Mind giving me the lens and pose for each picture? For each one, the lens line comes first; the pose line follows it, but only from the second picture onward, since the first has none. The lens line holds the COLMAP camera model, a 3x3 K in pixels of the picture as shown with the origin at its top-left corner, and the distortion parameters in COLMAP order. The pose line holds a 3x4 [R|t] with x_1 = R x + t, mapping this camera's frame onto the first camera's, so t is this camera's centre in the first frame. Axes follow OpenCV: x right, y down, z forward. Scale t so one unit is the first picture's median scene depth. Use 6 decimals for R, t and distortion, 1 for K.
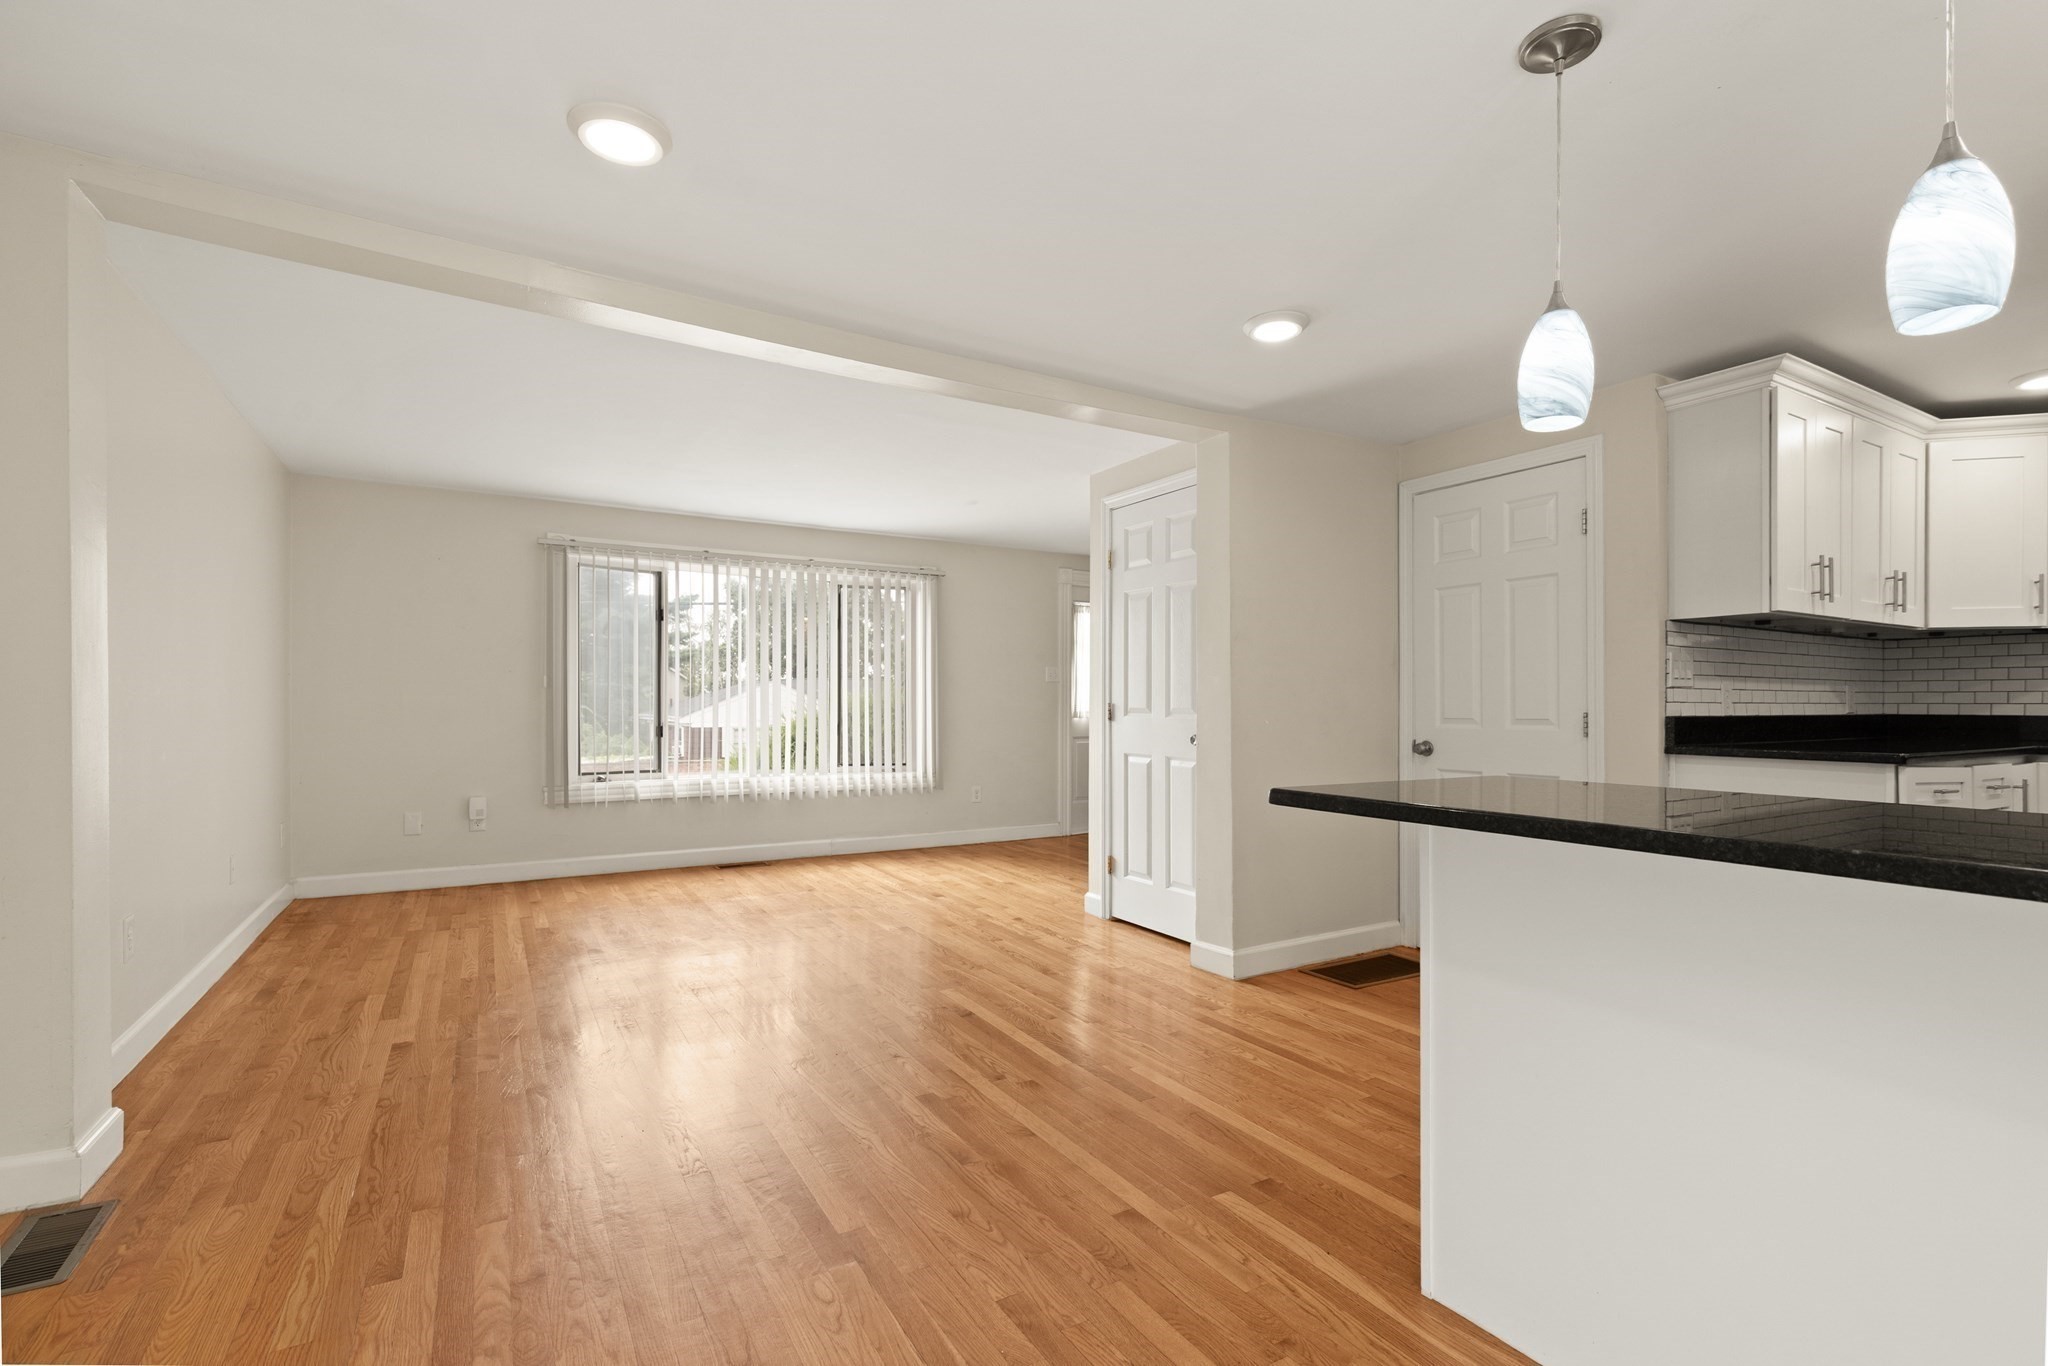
lens RADIAL K [[927.1, 0, 1040.2], [0, 927.1, 707.8], [0, 0, 1]] dist [0.001302, 0.000029]
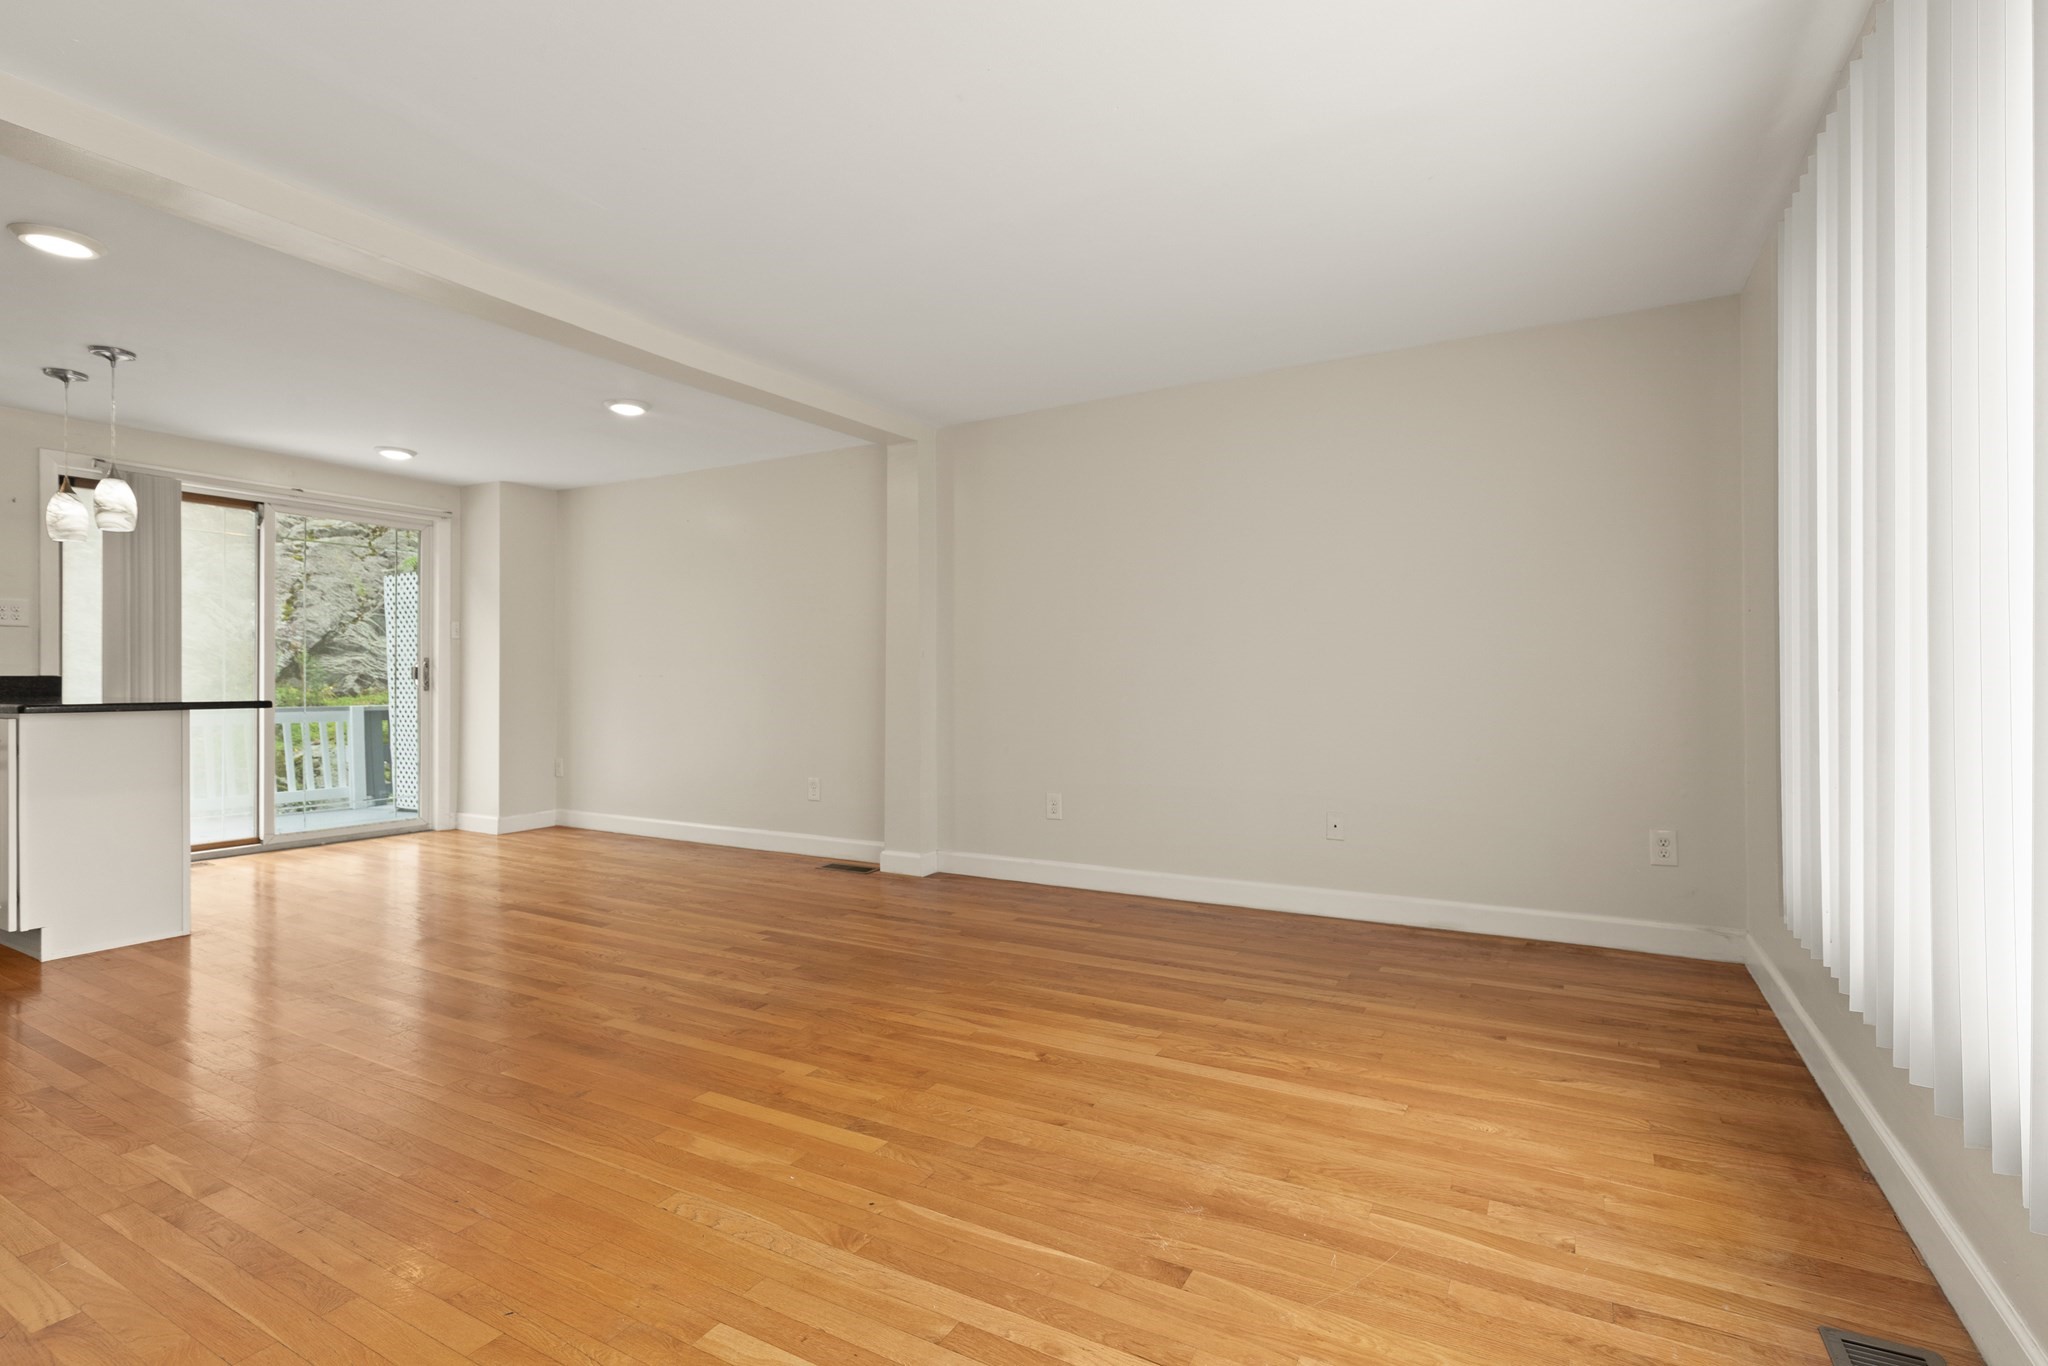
lens RADIAL K [[961.5, 0, 1030.6], [0, 961.5, 684.4], [0, 0, 1]] dist [0.003332, -0.000206]
pose [[-0.873670, -0.001014, -0.486518, -0.086450], [-0.002736, 0.999992, 0.002829, 0.017392], [0.486511, 0.003803, -0.873666, 1.695292]]
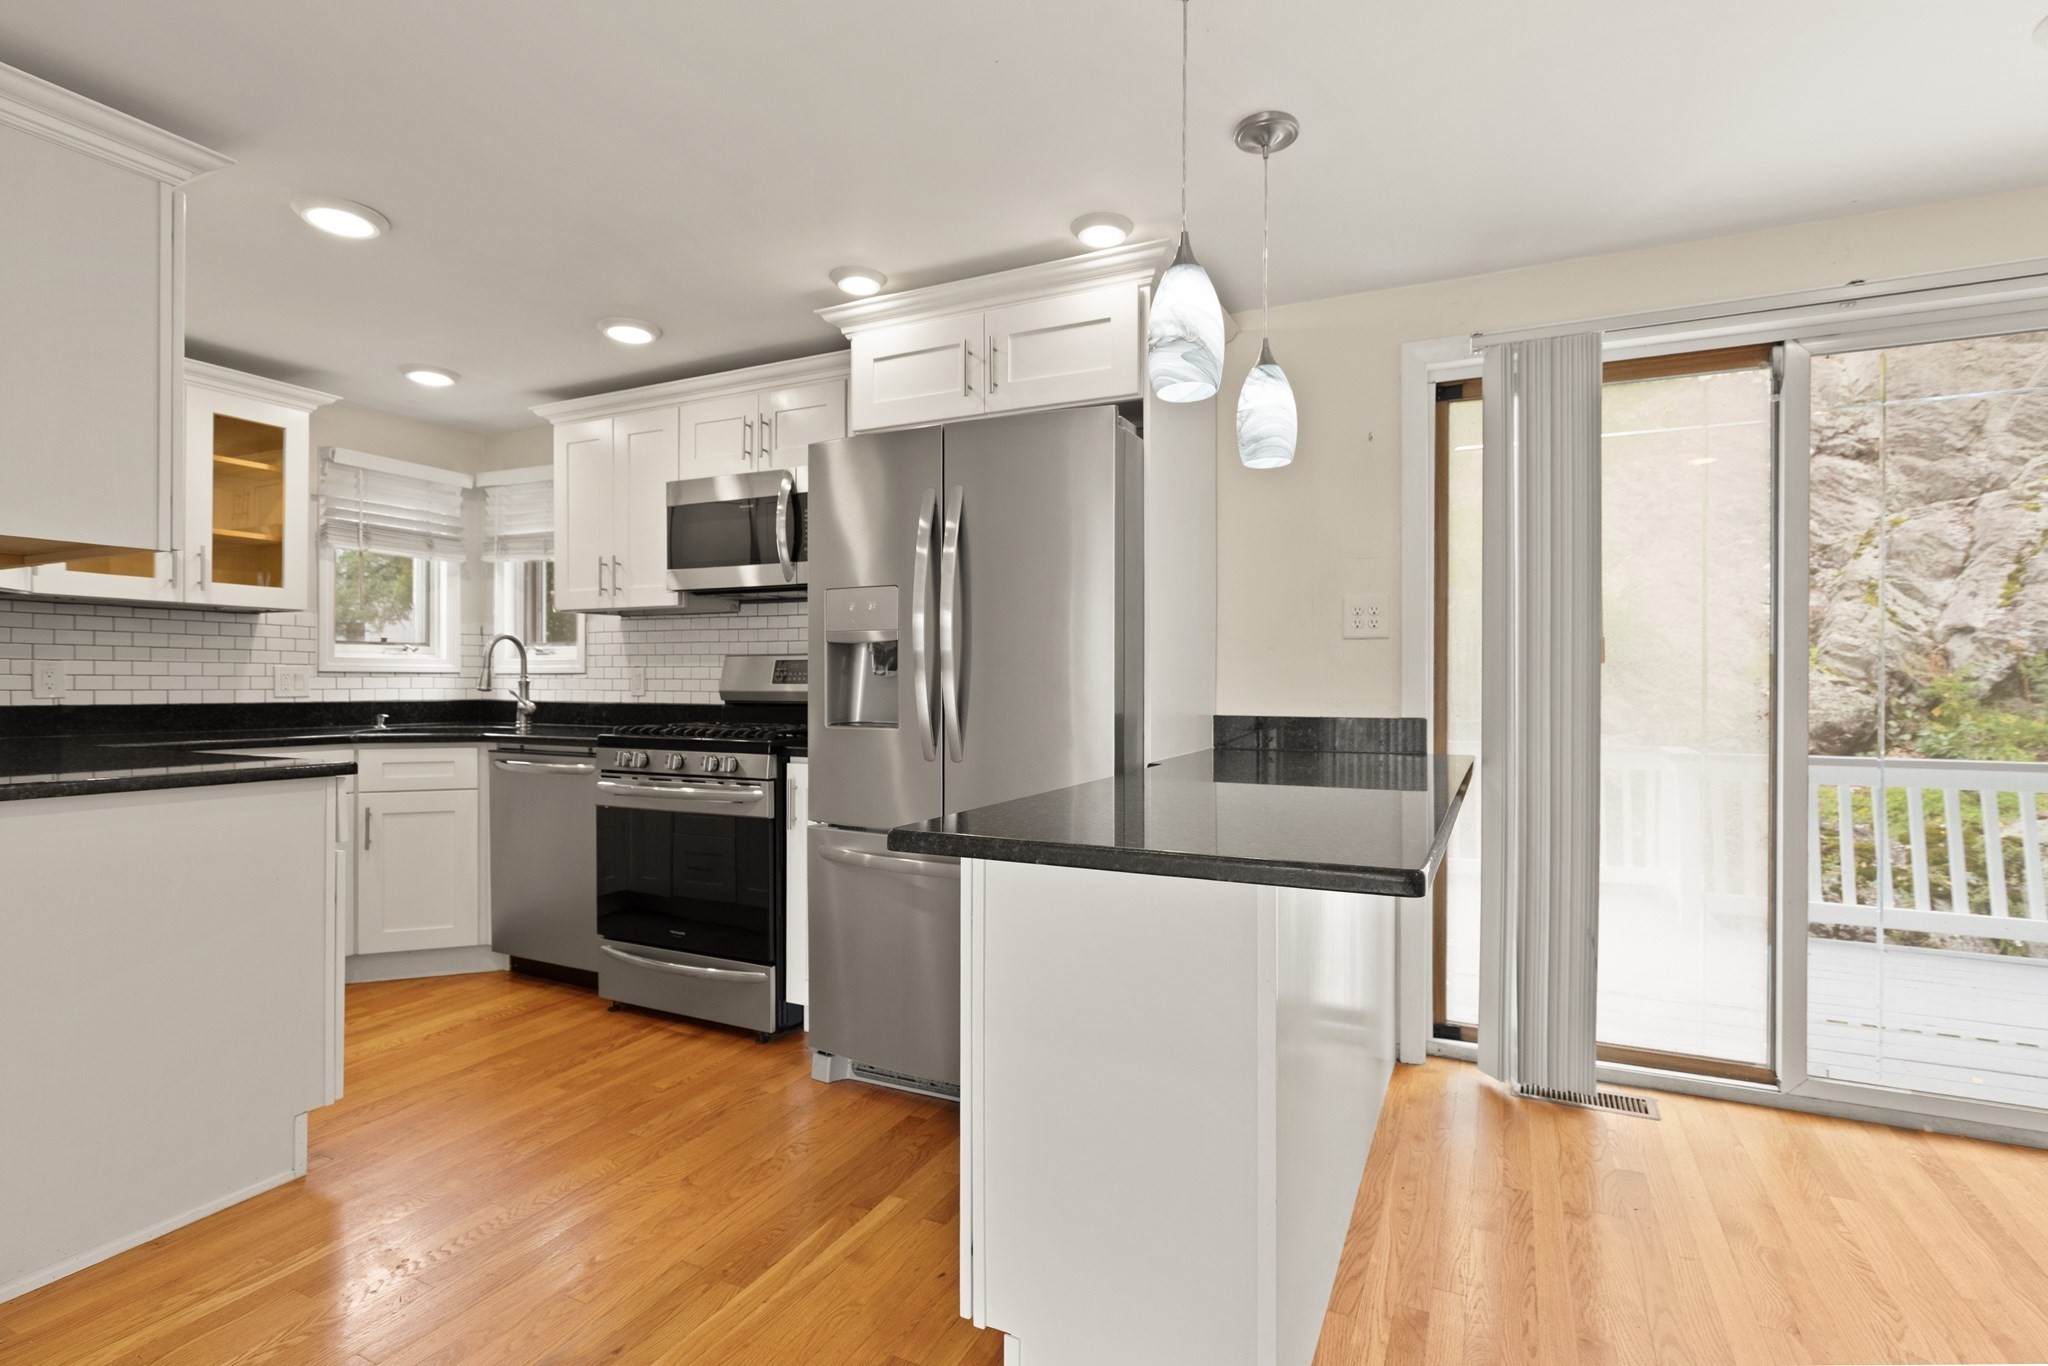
lens RADIAL K [[958.6, 0, 1048.3], [0, 958.6, 685.8], [0, 0, 1]] dist [-0.002861, -0.000028]
pose [[-0.553773, -0.006080, 0.832646, -0.051823], [-0.002203, 0.999981, 0.005836, -0.014367], [-0.832665, 0.001398, -0.553775, 0.680598]]
